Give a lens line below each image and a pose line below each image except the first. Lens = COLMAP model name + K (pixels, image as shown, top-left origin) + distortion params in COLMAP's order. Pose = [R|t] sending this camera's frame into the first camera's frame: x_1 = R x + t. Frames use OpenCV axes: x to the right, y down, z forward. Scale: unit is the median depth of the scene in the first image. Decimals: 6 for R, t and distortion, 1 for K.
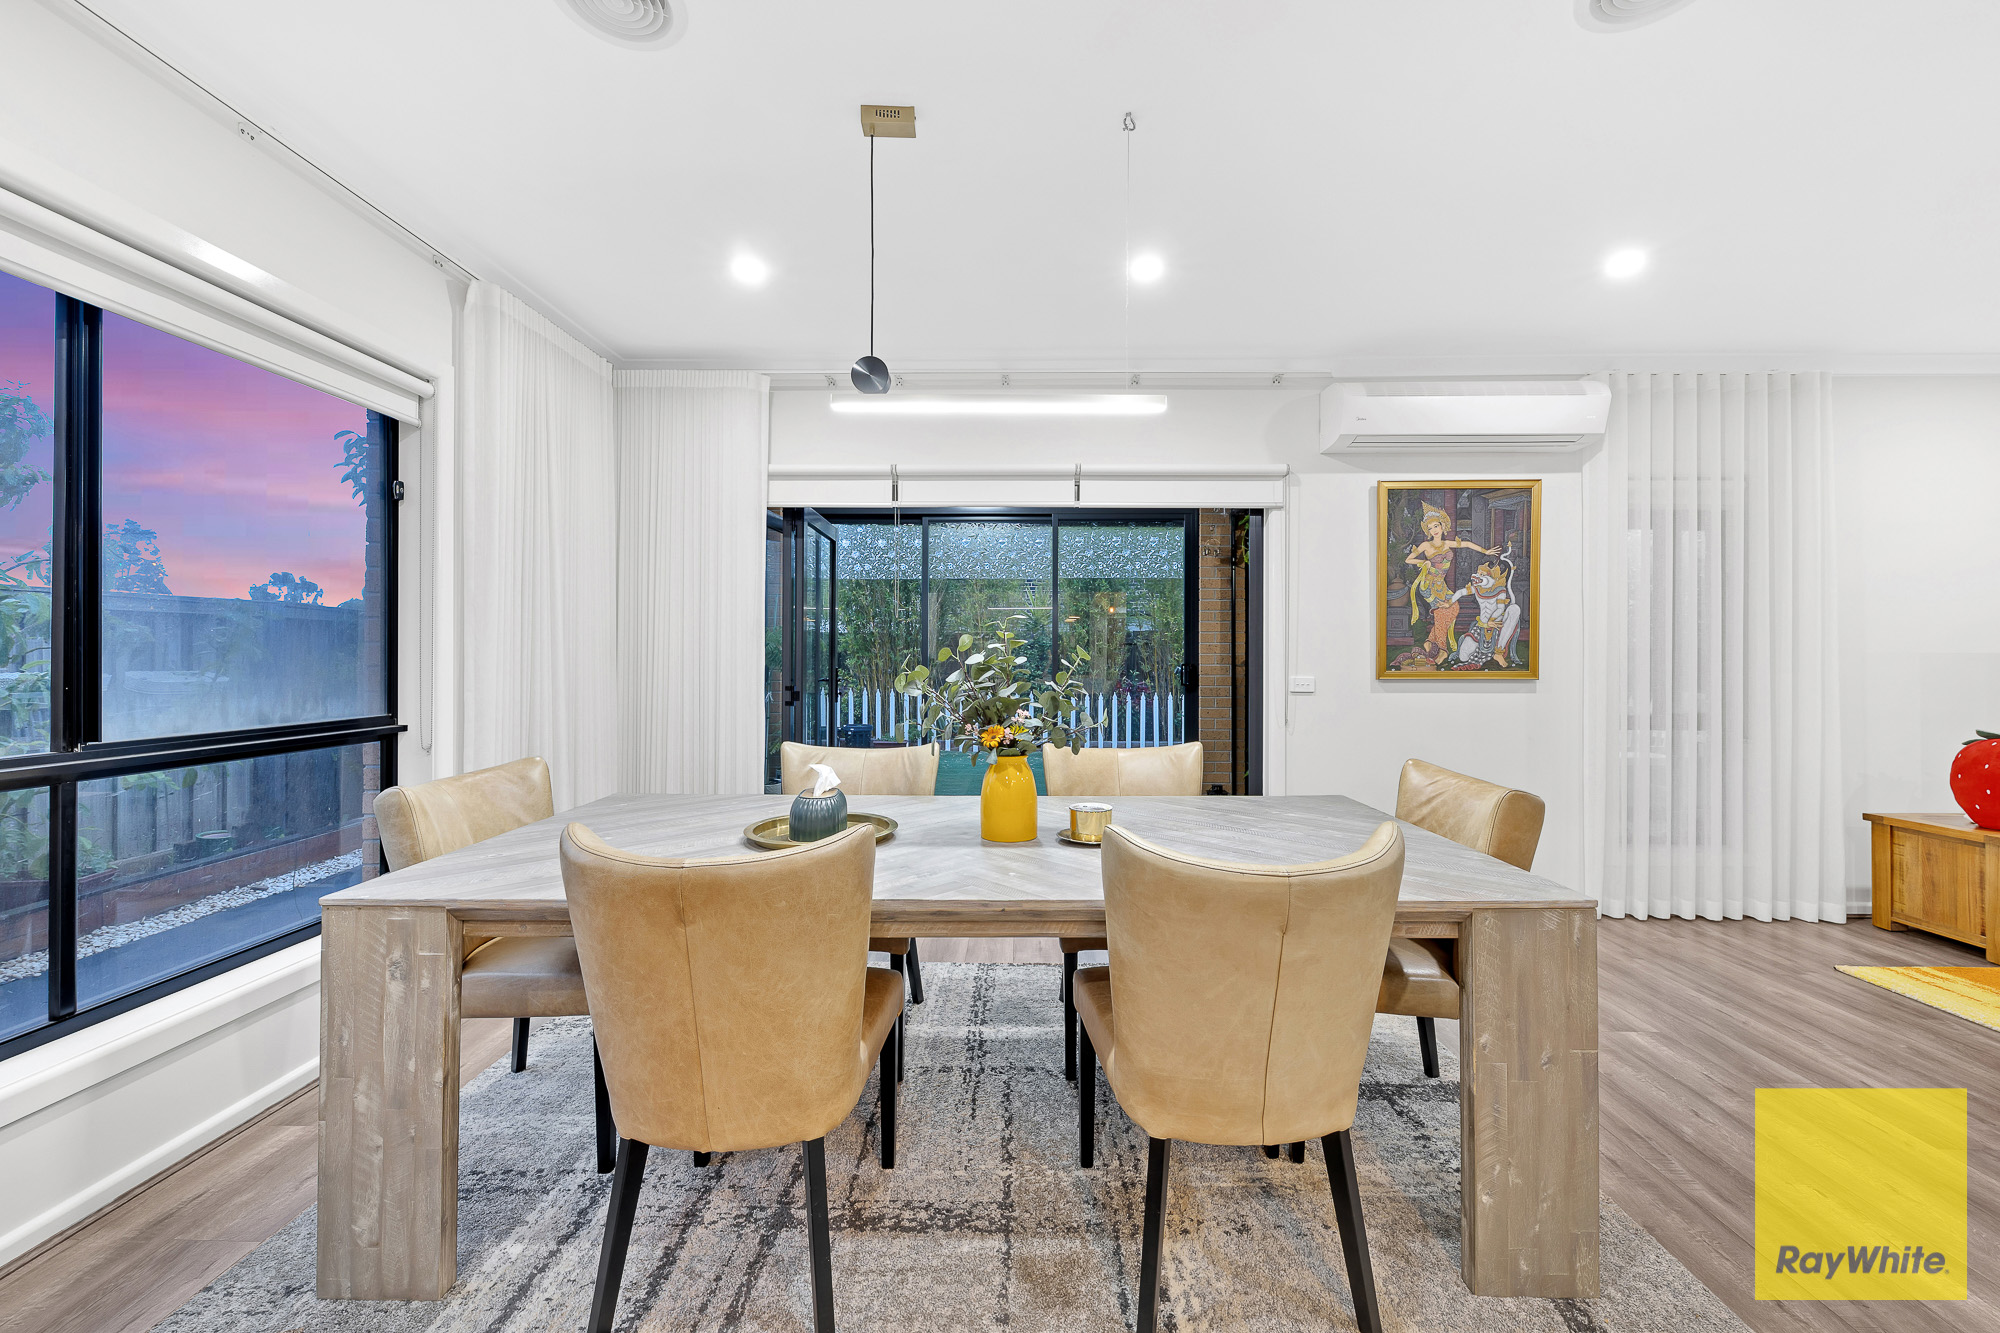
lens RADIAL K [[809.3, 0, 1004.2], [0, 809.3, 652.7], [0, 0, 1]] dist [0.017357, -0.000078]
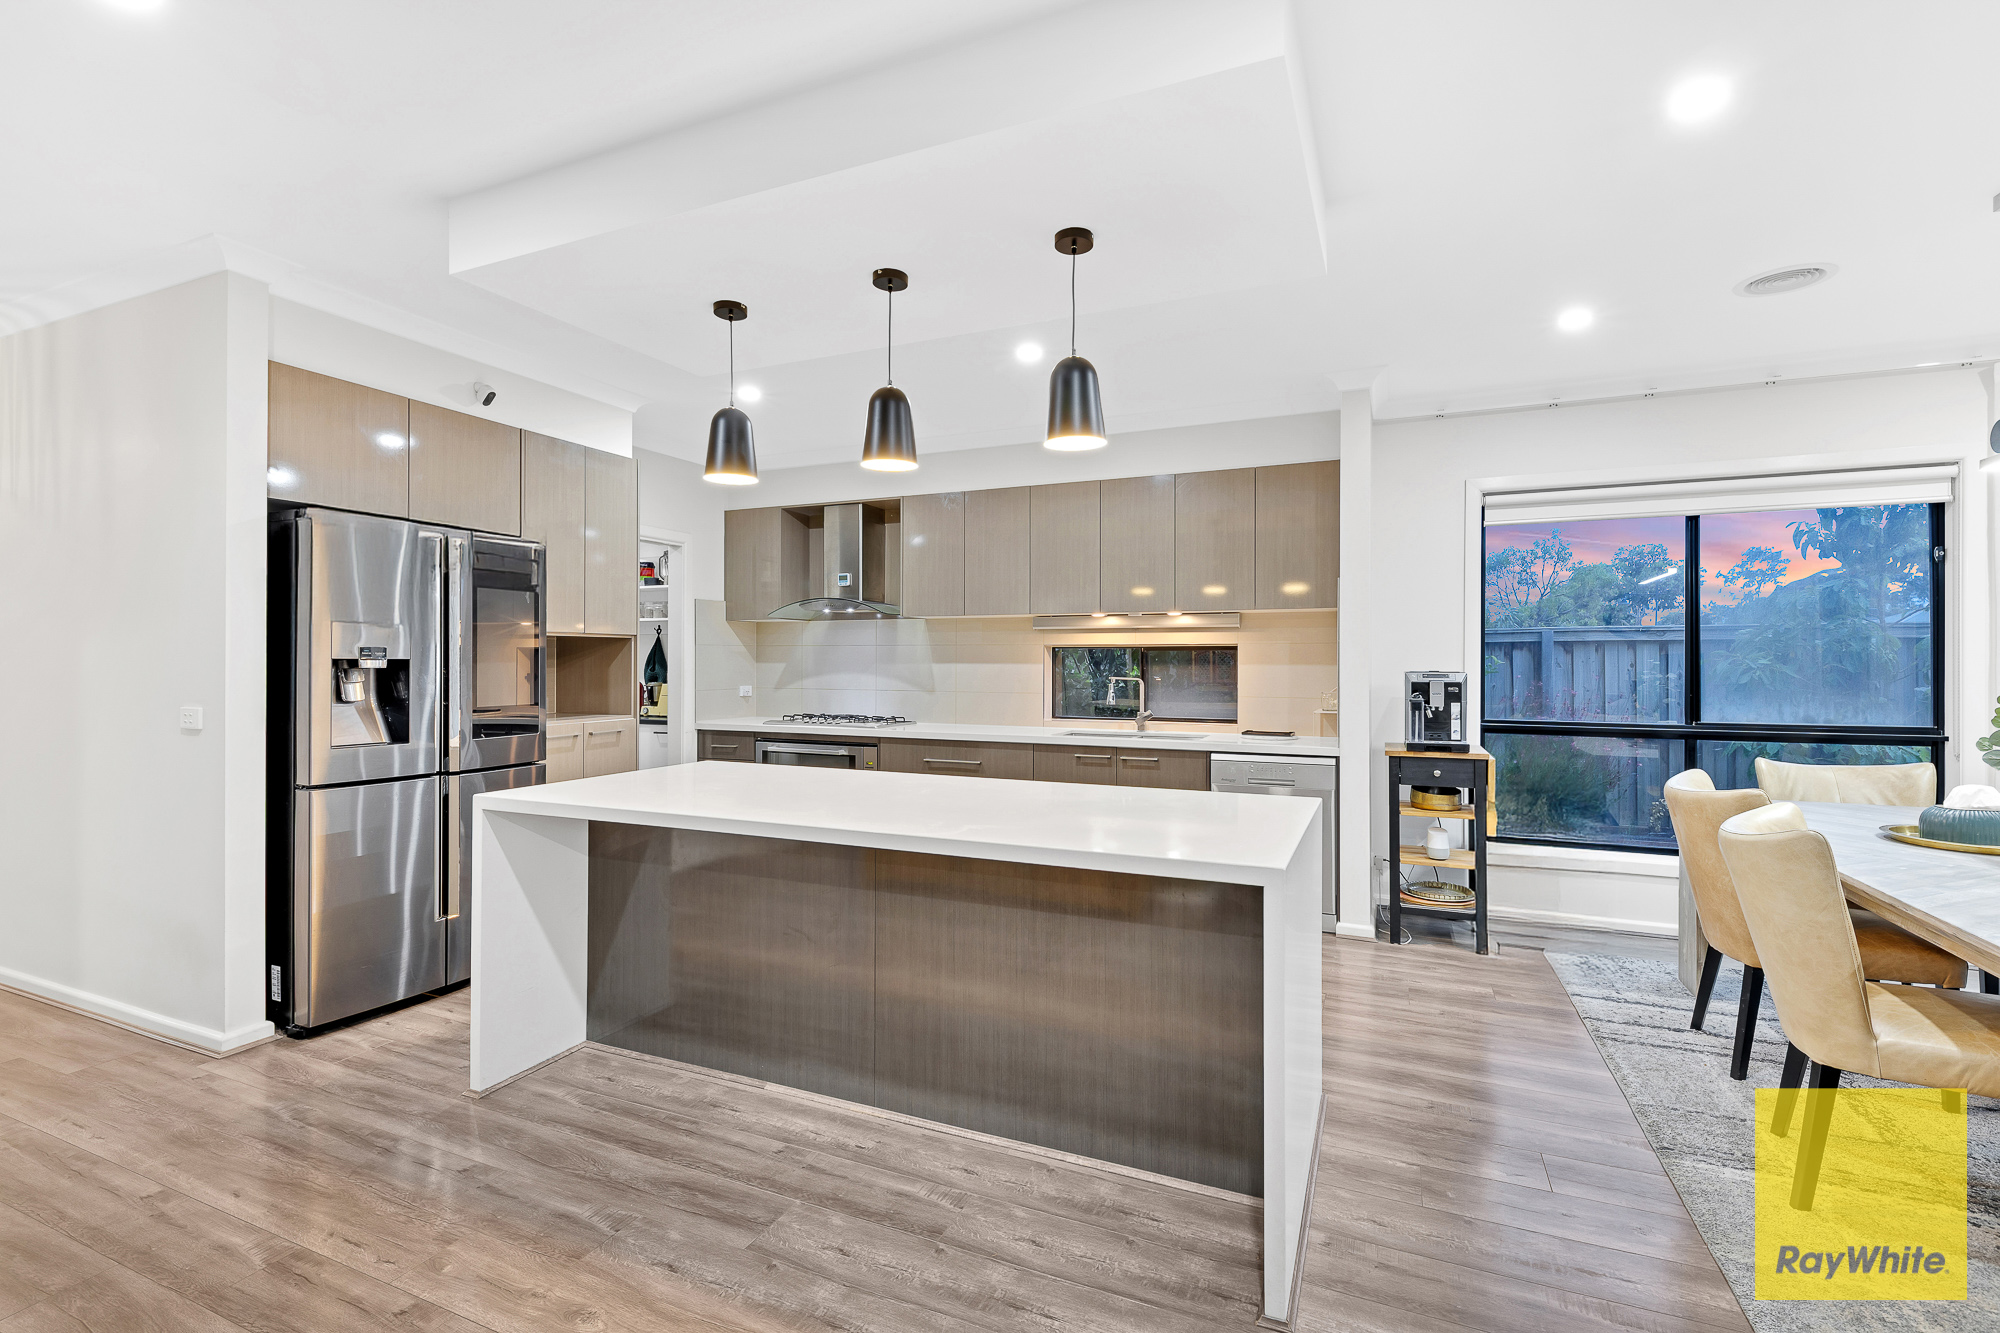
lens RADIAL K [[885.5, 0, 993.6], [0, 885.5, 660.5], [0, 0, 1]] dist [0.023129, -0.012862]
pose [[-0.379691, -0.002552, -0.925110, 1.463006], [0.001284, 0.999994, -0.003286, -0.035263], [0.925113, -0.002436, -0.379685, 0.189842]]
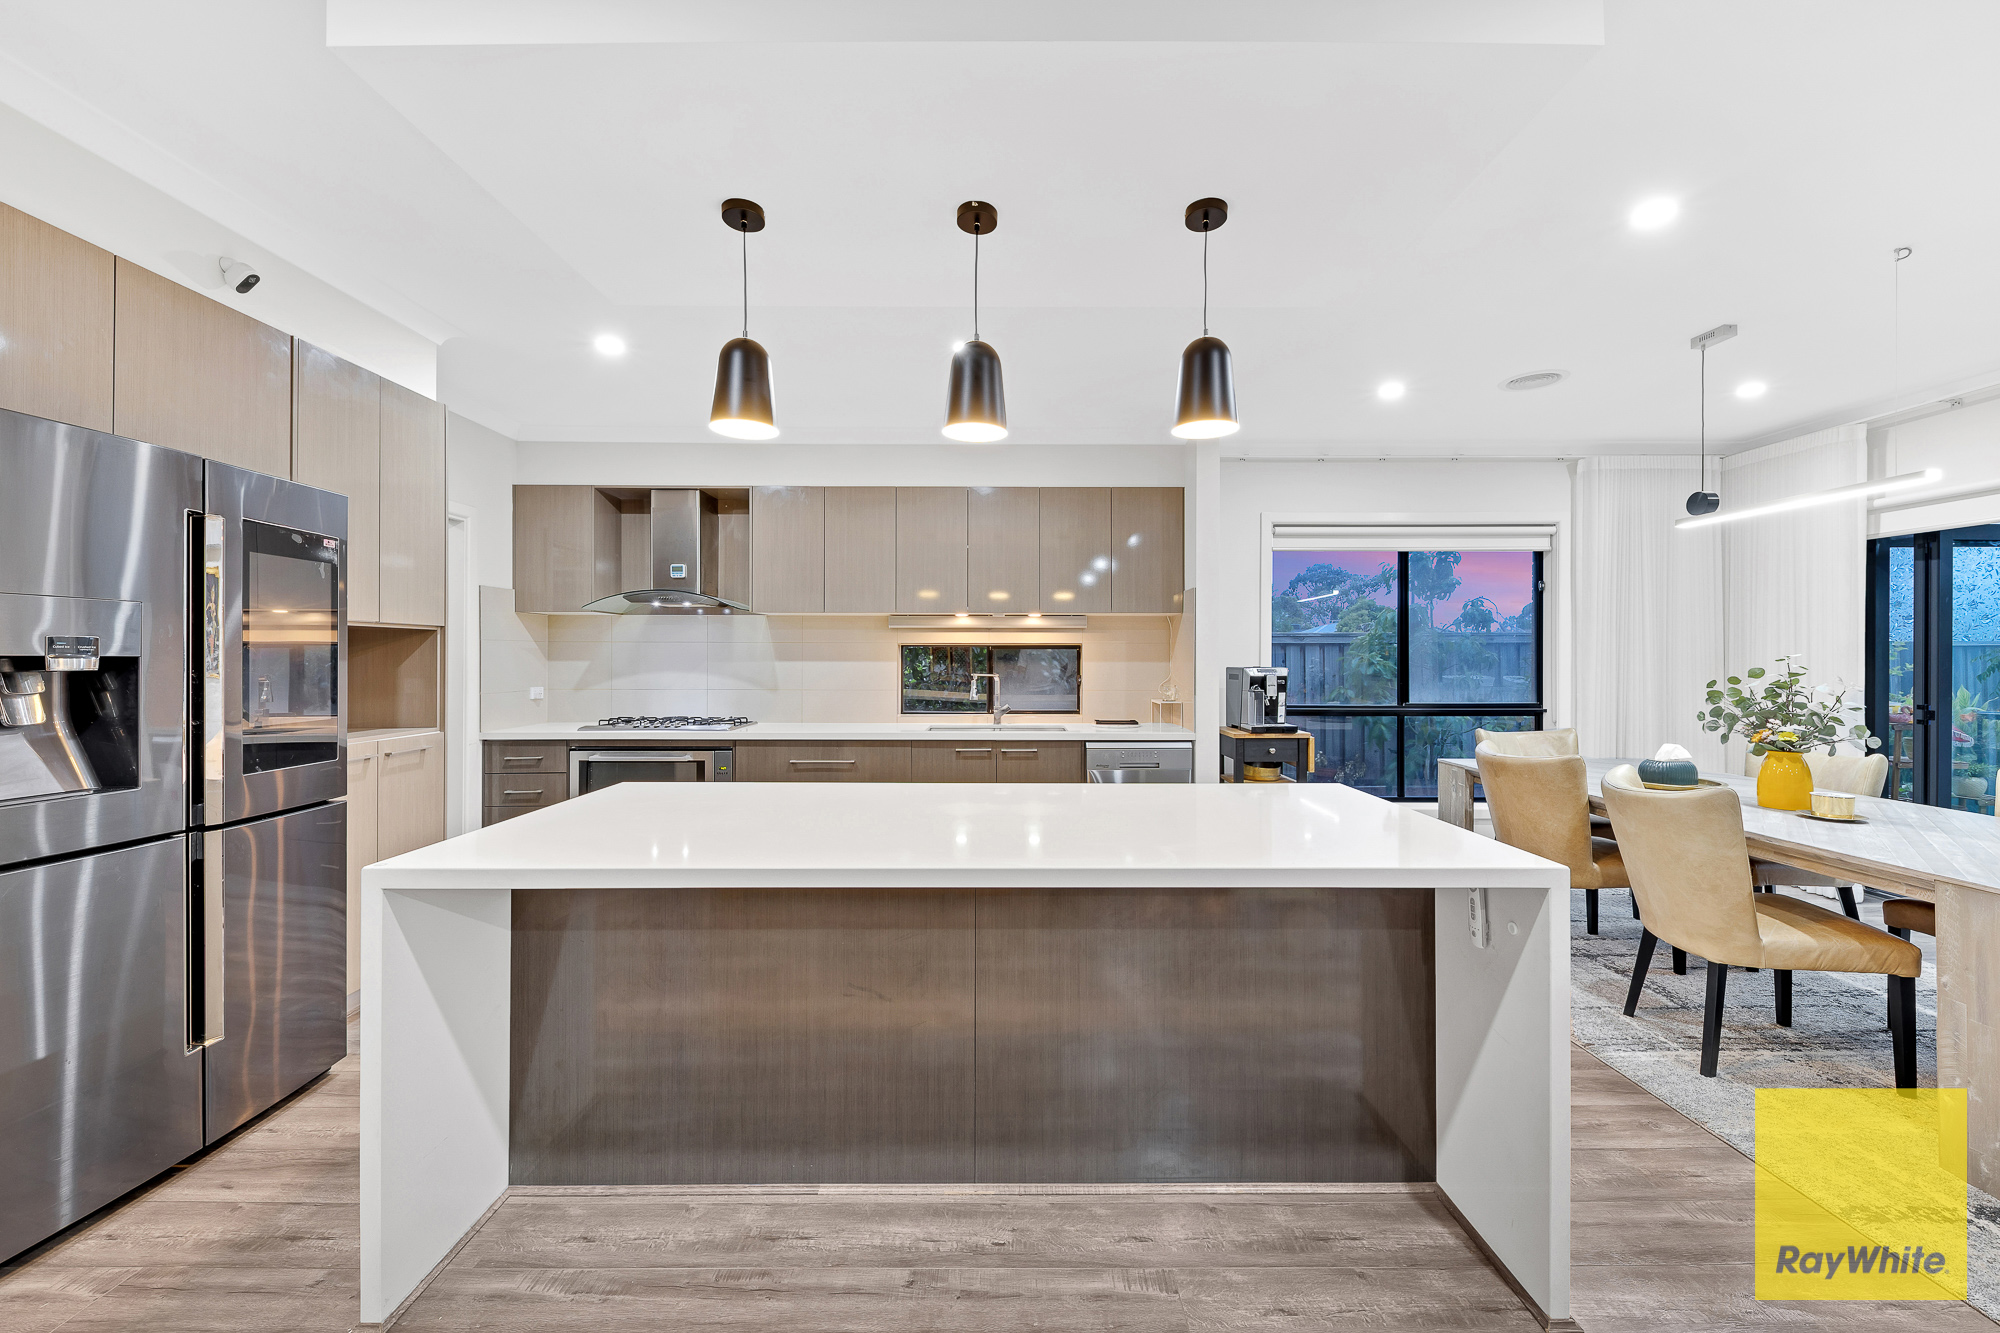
lens RADIAL K [[753.3, 0, 1000.8], [0, 753.3, 657.5], [0, 0, 1]] dist [0.015564, -0.007972]
pose [[0.029625, -0.003050, -0.999556, 1.282002], [0.002645, 0.999992, -0.002973, -0.038014], [0.999558, -0.002555, 0.029633, -0.414337]]
